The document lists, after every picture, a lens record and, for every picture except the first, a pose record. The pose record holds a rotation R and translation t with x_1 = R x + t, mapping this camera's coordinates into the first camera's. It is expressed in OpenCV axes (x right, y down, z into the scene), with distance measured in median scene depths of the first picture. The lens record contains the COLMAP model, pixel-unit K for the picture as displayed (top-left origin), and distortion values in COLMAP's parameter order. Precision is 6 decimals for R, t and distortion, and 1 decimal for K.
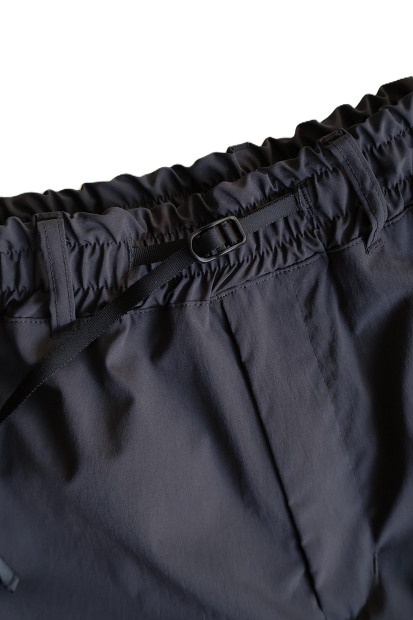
lens RADIAL K [[614.4, 0, 206.5], [0, 614.4, 310.0], [0, 0, 1]] dist [0.006395, 0.000242]
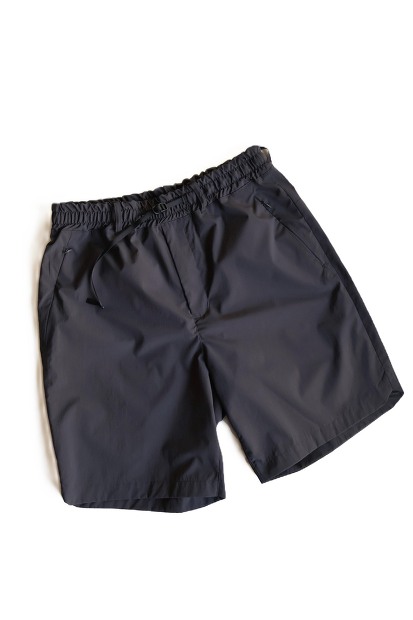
lens RADIAL K [[614.4, 0, 206.5], [0, 614.4, 310.0], [0, 0, 1]] dist [0.006395, 0.000242]
pose [[0.998734, -0.011152, 0.049049, 0.105205], [0.017277, 0.991843, -0.126289, 0.937806], [-0.047240, 0.126977, 0.990780, -2.545541]]
